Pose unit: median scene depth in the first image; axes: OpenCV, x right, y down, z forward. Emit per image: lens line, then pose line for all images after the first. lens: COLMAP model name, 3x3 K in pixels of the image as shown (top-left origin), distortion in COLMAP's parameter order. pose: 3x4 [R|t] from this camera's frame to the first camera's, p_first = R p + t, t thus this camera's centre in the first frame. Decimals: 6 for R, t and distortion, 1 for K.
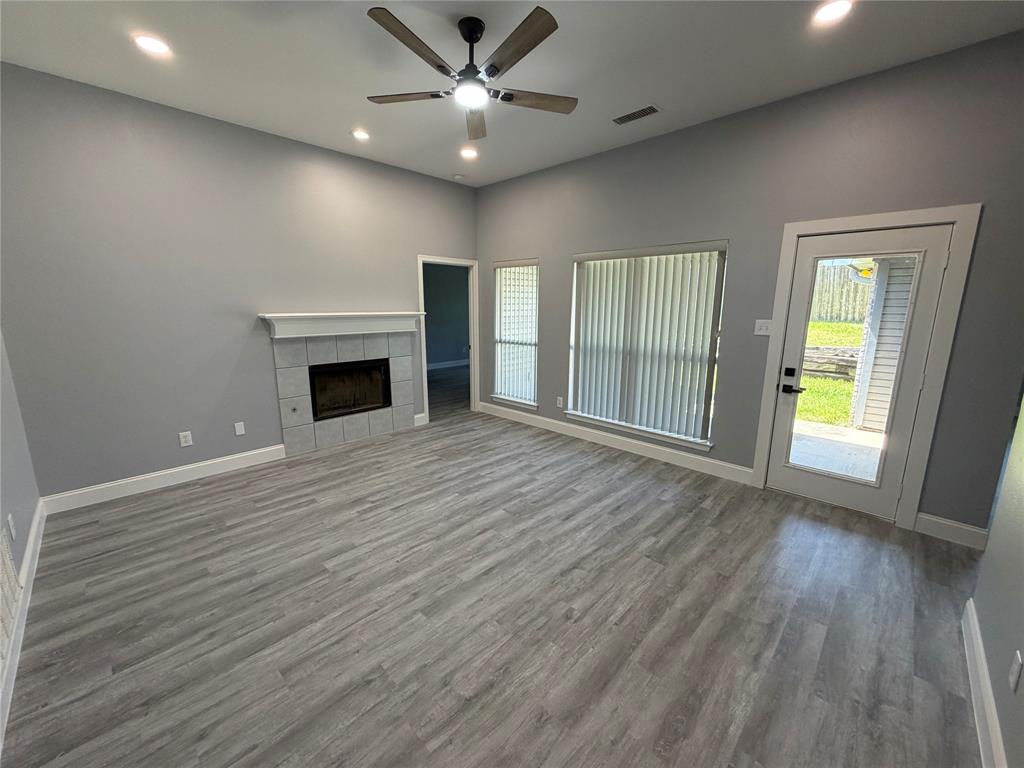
lens RADIAL K [[405.5, 0, 512.0], [0, 405.5, 384.0], [0, 0, 1]] dist [-0.004040, -0.000789]
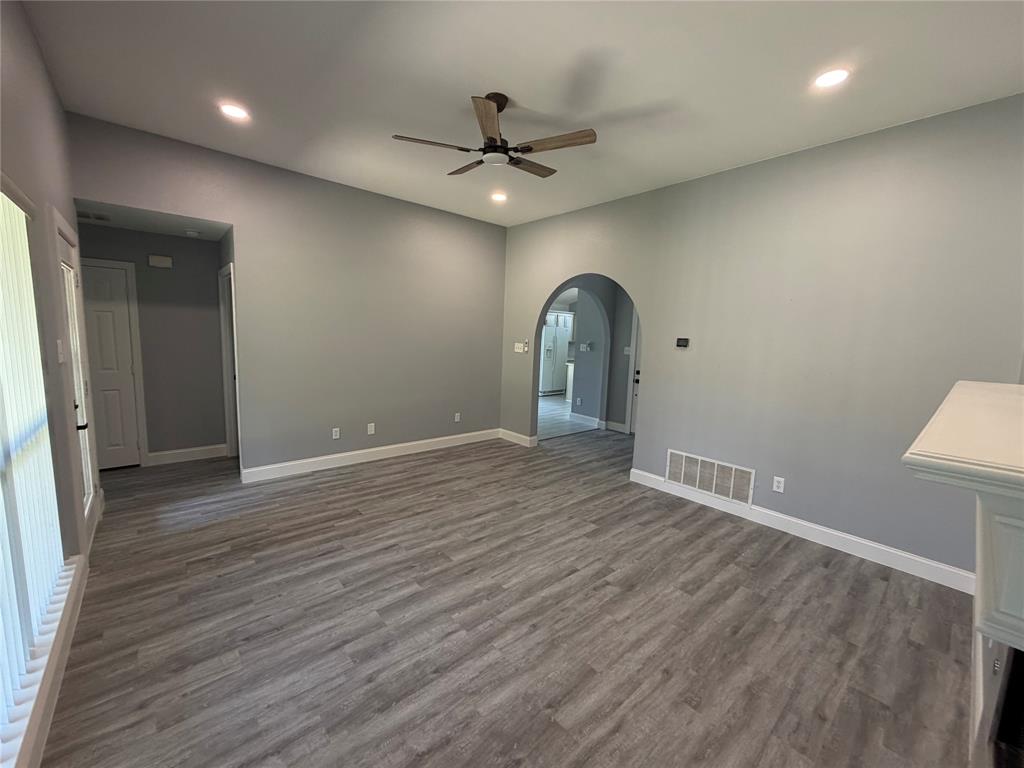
lens RADIAL K [[405.5, 0, 512.0], [0, 405.5, 384.0], [0, 0, 1]] dist [-0.004040, -0.000789]
pose [[-0.996117, -0.049918, 0.072524, -0.199730], [-0.024988, 0.950152, 0.310783, -0.343716], [-0.084422, 0.307764, -0.947710, 1.725858]]
